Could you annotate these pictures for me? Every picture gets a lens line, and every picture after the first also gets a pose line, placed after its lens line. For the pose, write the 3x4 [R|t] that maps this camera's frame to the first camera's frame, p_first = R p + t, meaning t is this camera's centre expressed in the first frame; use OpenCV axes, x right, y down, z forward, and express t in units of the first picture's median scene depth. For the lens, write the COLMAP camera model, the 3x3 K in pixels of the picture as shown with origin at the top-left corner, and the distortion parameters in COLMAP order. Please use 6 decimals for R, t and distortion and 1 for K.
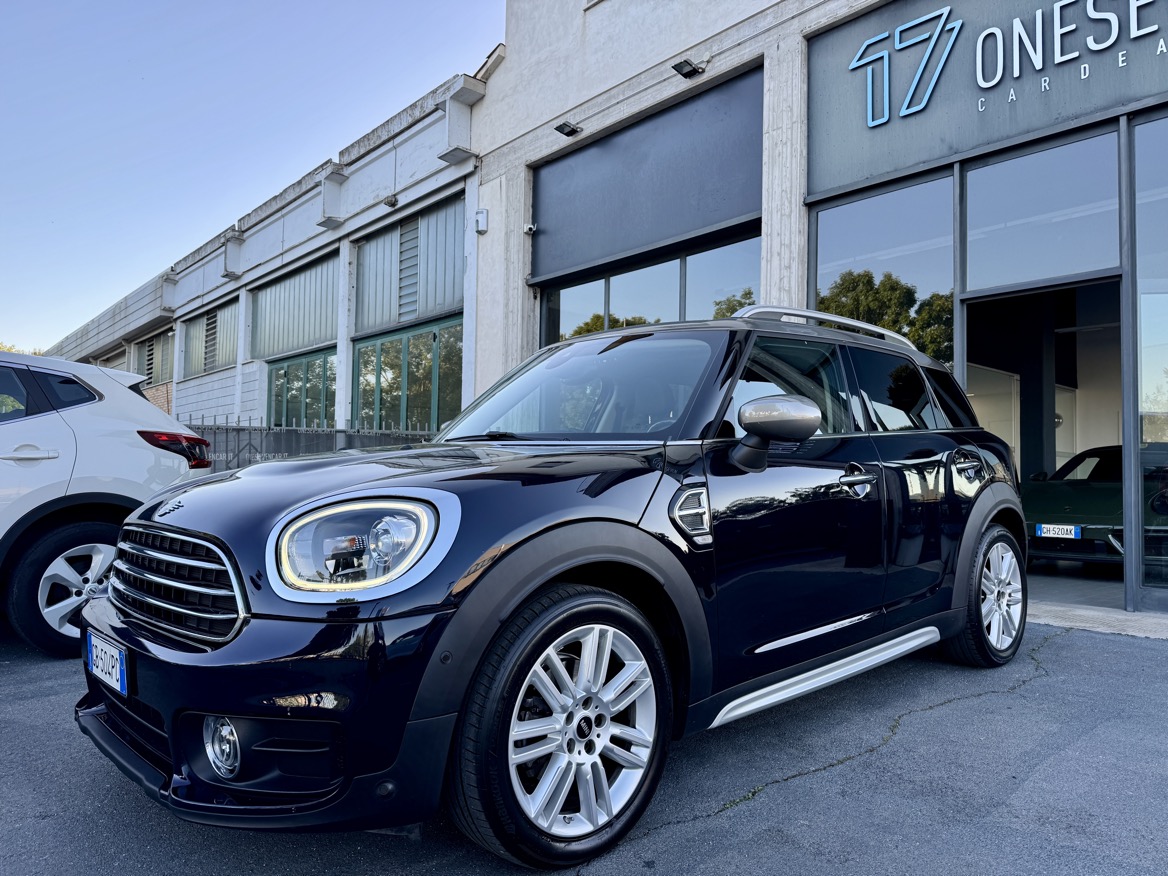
lens RADIAL K [[827.0, 0, 584.0], [0, 827.0, 438.0], [0, 0, 1]] dist [0.004095, -0.004473]
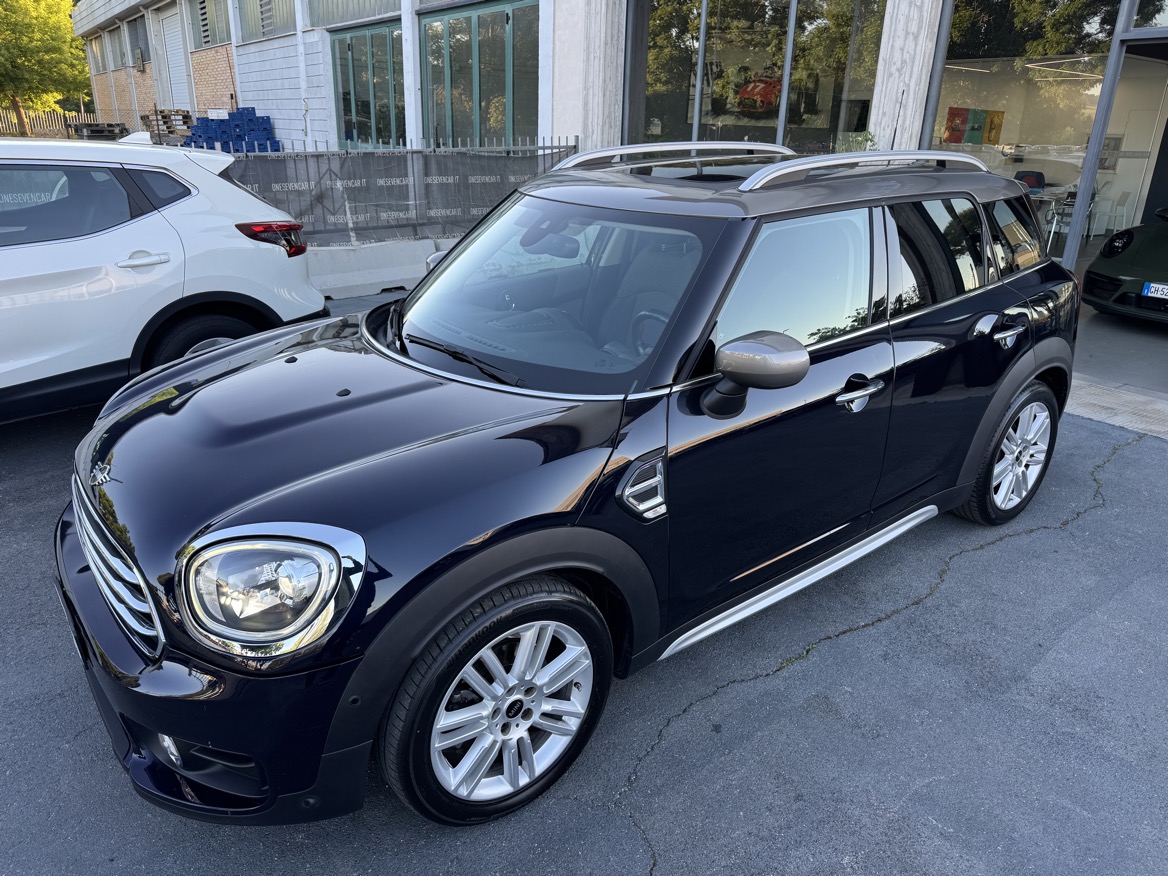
lens RADIAL K [[827.0, 0, 584.0], [0, 827.0, 438.0], [0, 0, 1]] dist [0.004095, -0.004473]
pose [[0.995792, 0.040047, -0.082431, -0.023086], [-0.004264, 0.918739, 0.394843, -0.247596], [0.091545, -0.392830, 0.915043, 0.002038]]
